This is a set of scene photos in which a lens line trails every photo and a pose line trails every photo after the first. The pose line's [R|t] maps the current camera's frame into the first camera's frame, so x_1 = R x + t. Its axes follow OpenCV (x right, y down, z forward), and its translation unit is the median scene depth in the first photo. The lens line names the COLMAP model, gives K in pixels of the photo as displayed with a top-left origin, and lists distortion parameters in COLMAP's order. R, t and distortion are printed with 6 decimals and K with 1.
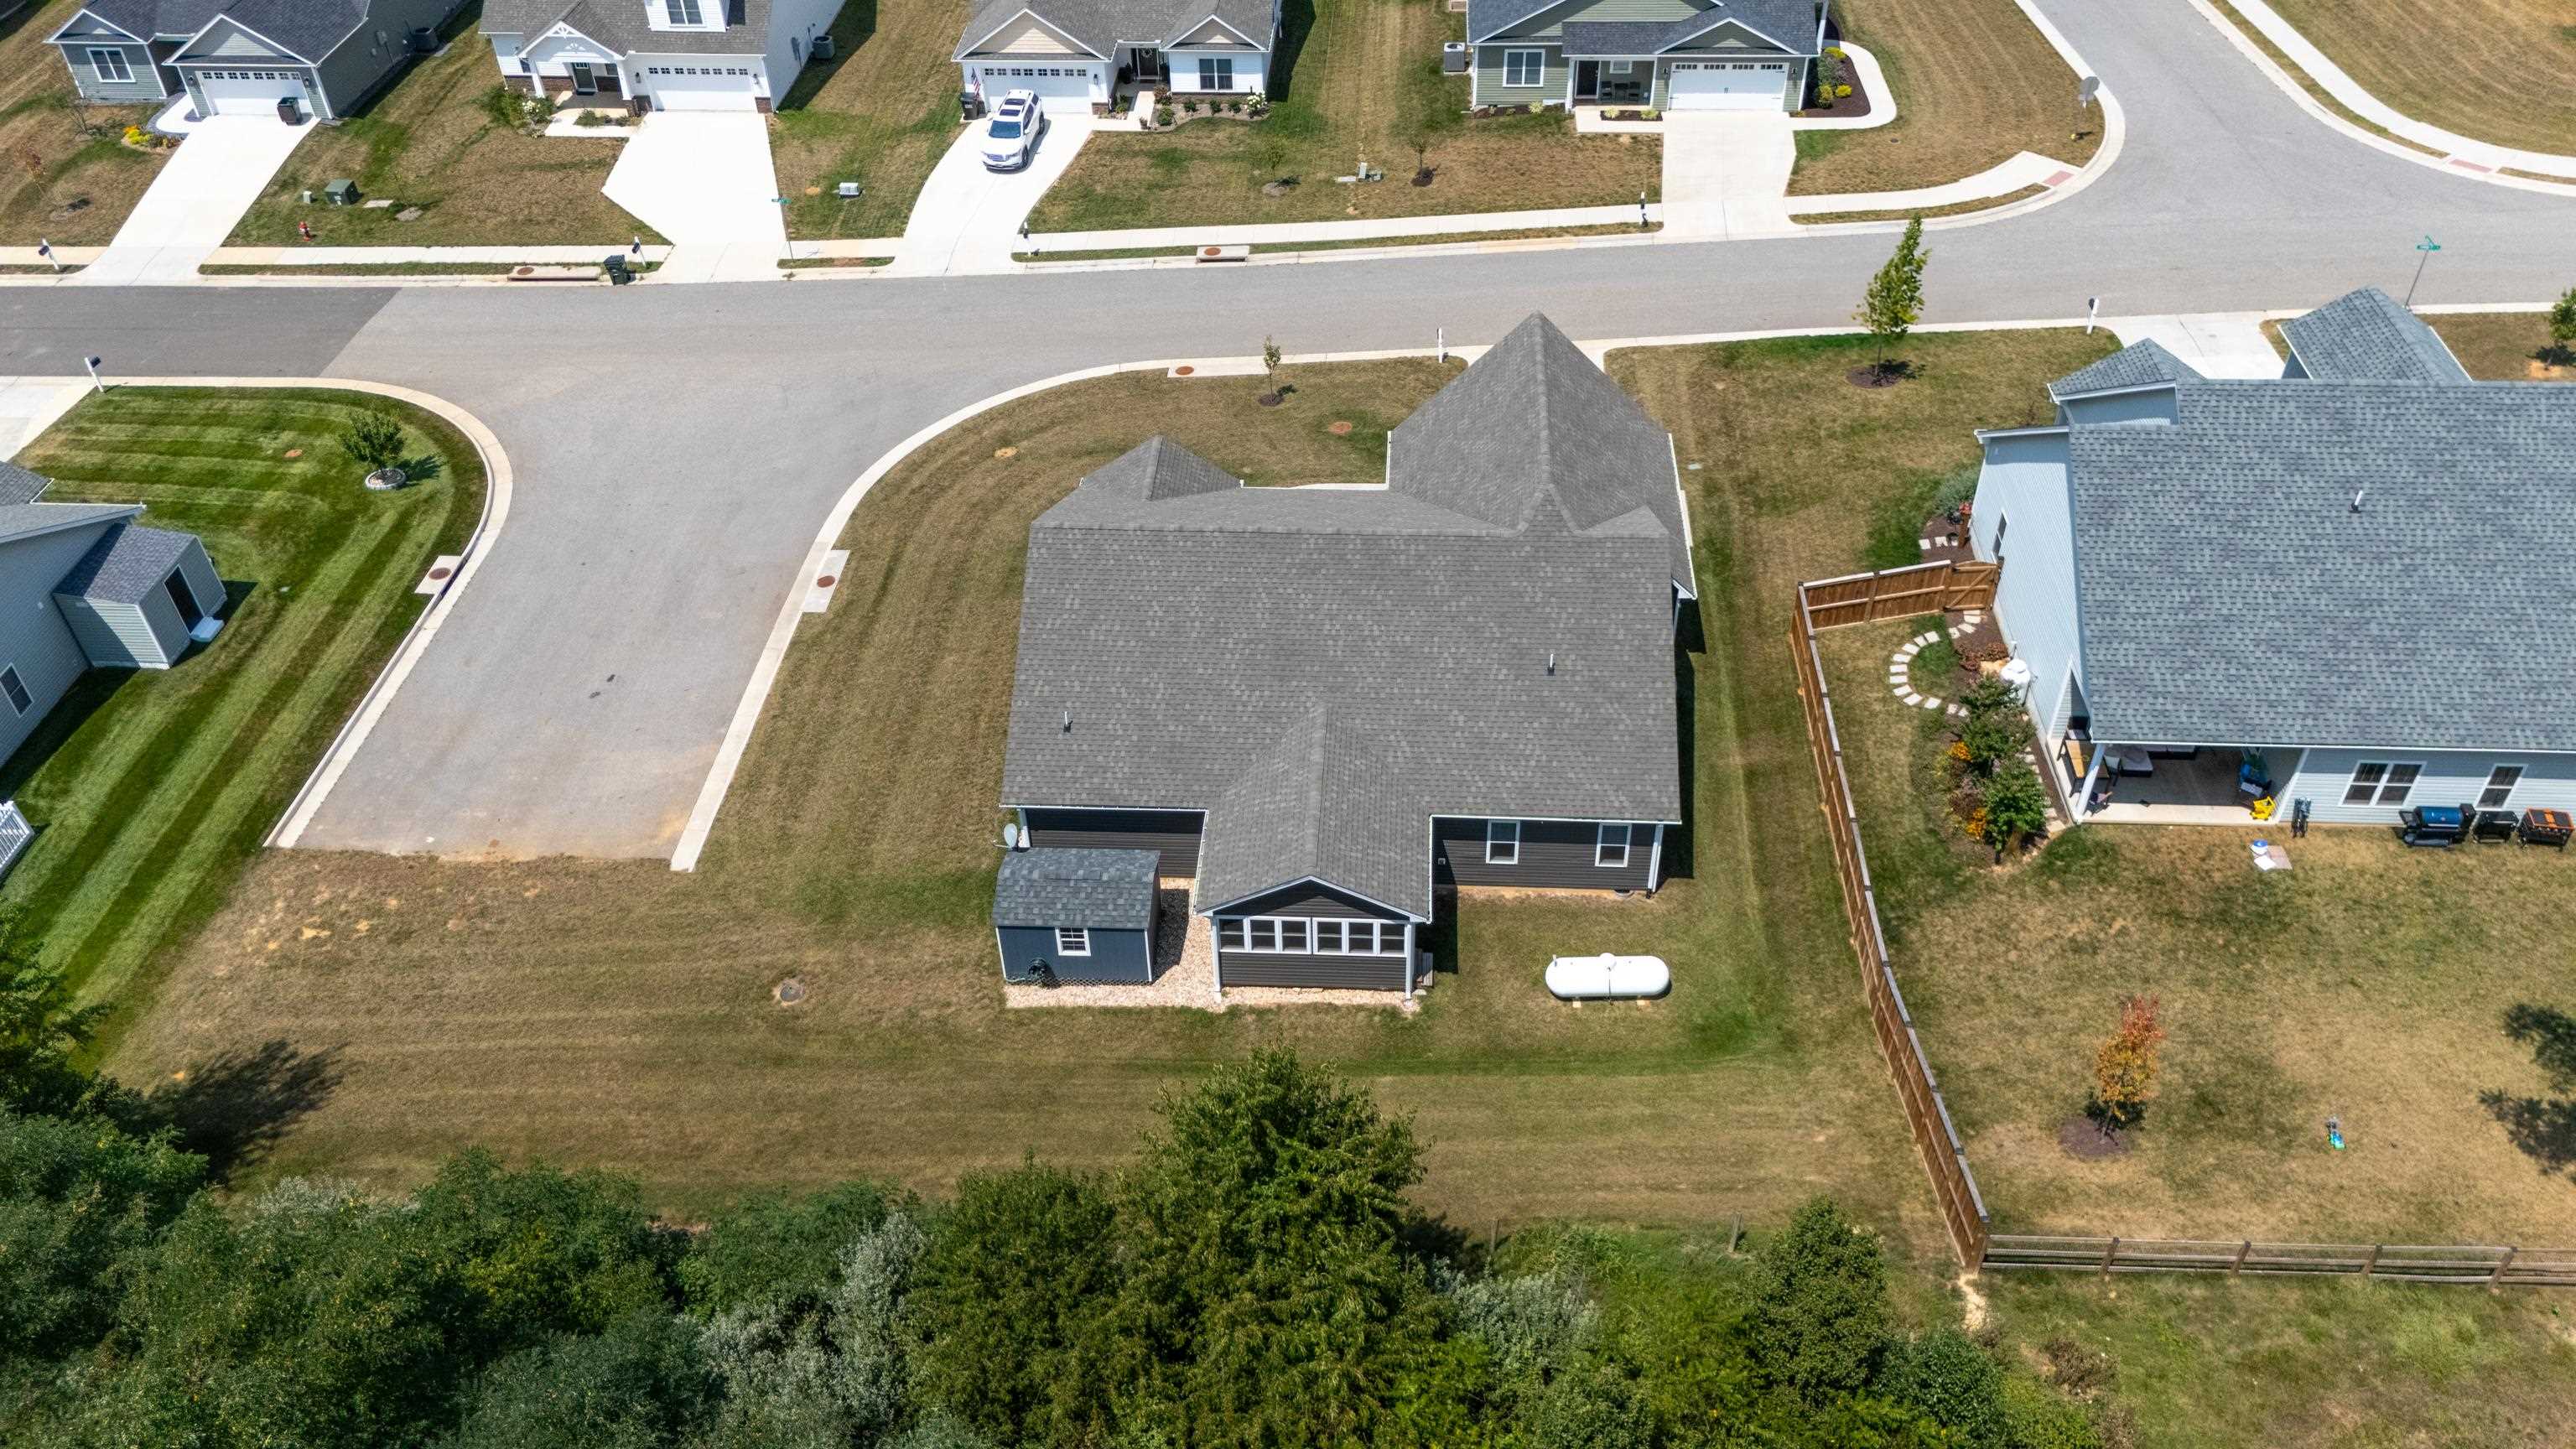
lens RADIAL K [[1915.9, 0, 1311.0], [0, 1915.9, 730.6], [0, 0, 1]] dist [0.062317, -0.058043]
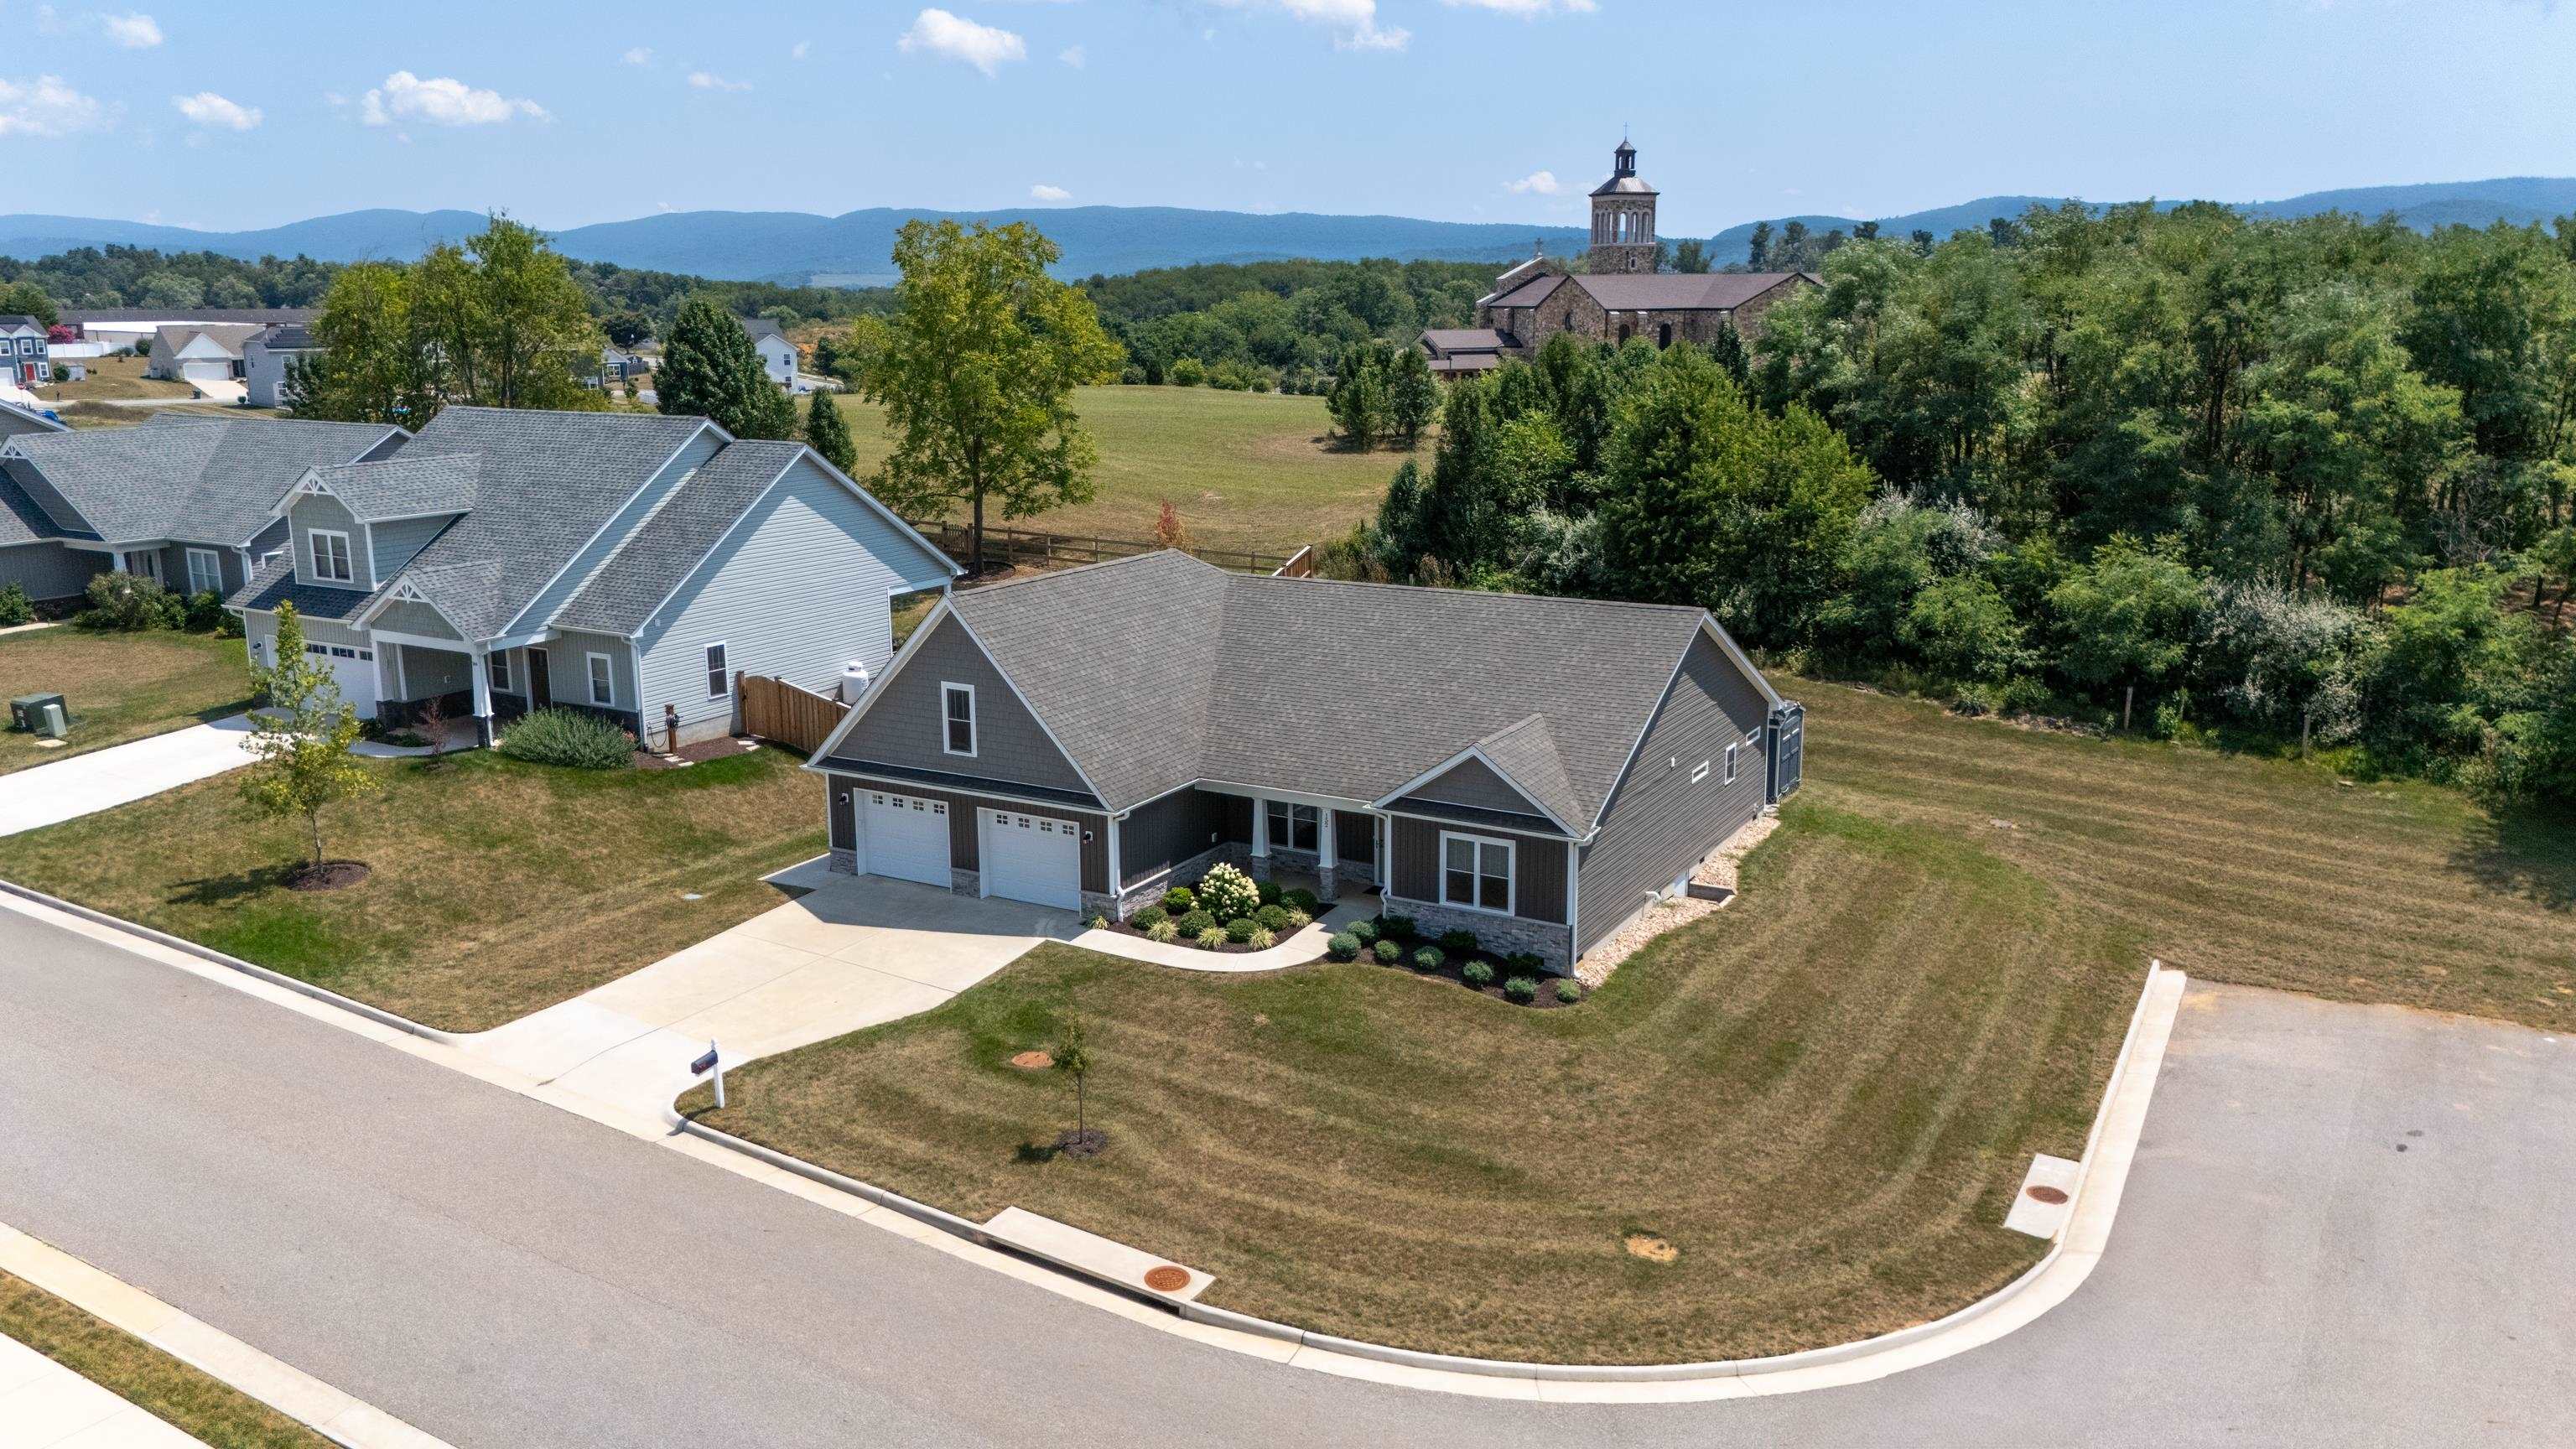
lens RADIAL K [[1915.9, 0, 1314.4], [0, 1915.9, 732.2], [0, 0, 1]] dist [0.062317, -0.058043]
pose [[-0.899131, -0.078040, 0.430665, -0.266809], [0.302009, 0.601565, 0.739534, -0.562973], [-0.316786, 0.795003, -0.517317, 1.135978]]
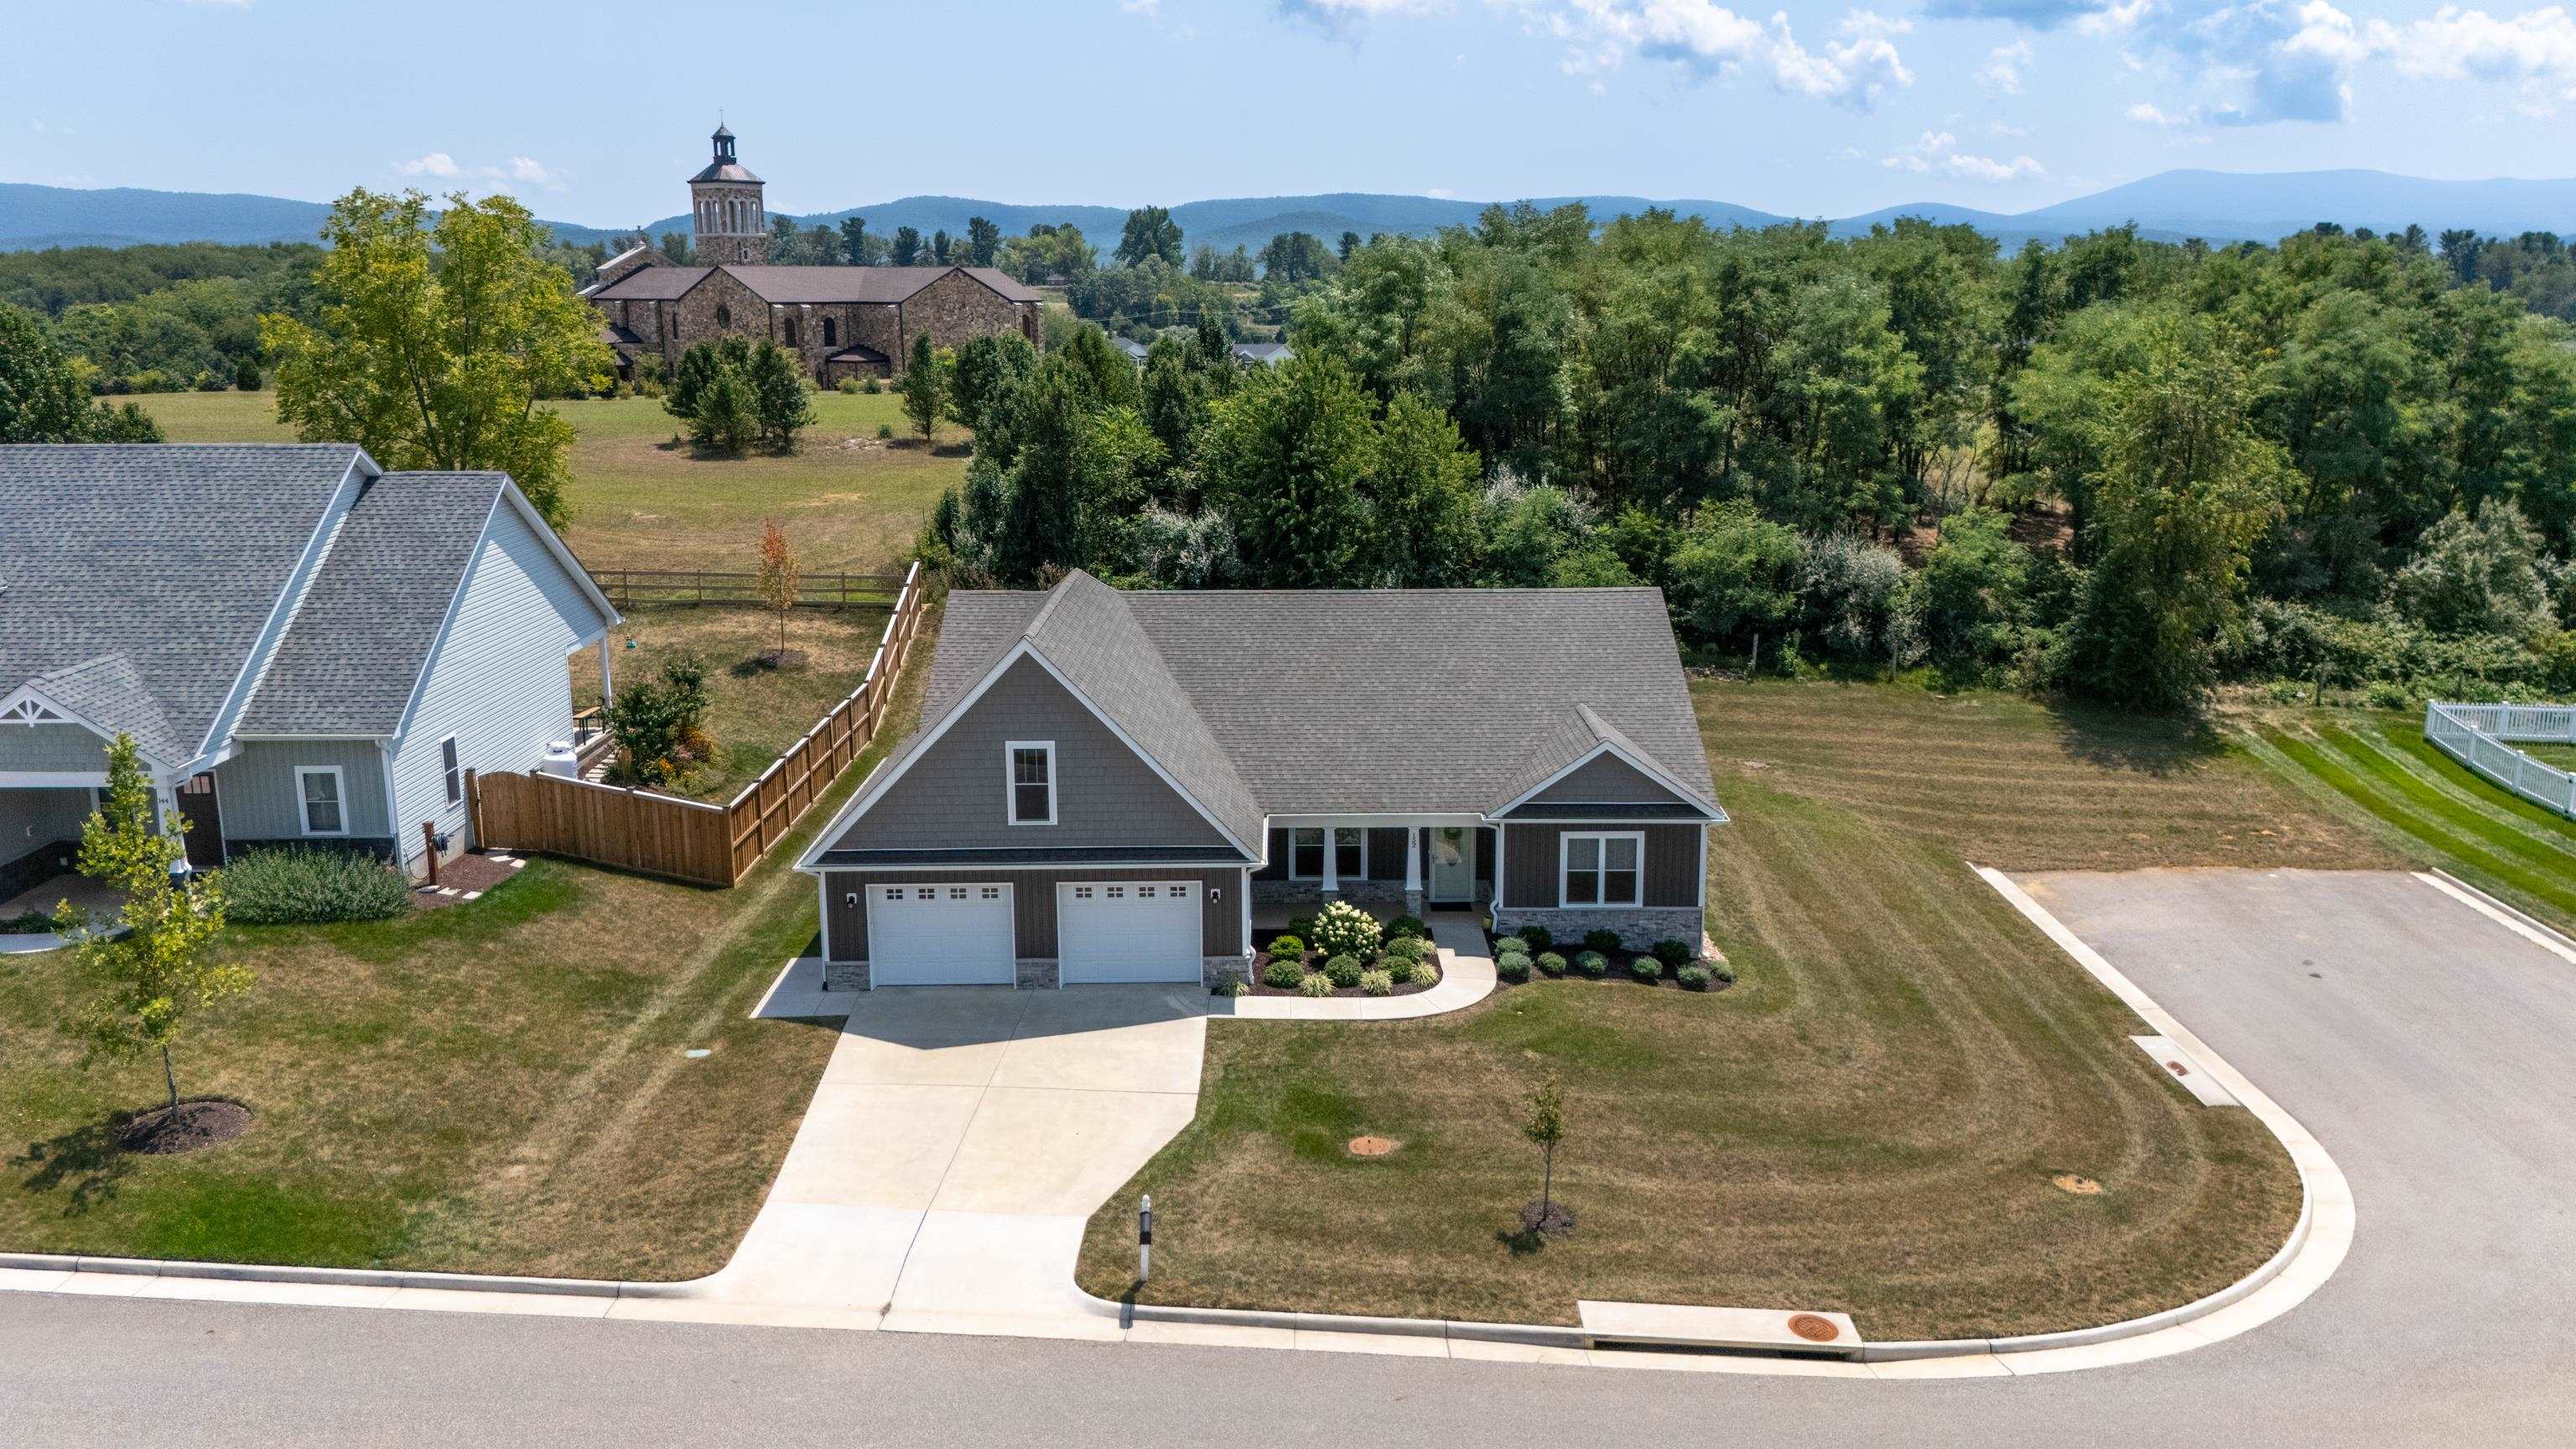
lens RADIAL K [[1915.9, 0, 1314.1], [0, 1915.9, 727.1], [0, 0, 1]] dist [0.062317, -0.058043]
pose [[-0.997316, 0.035513, -0.064021, 0.054753], [-0.031177, 0.585205, 0.810286, -0.579478], [0.066241, 0.810108, -0.582527, 1.147501]]
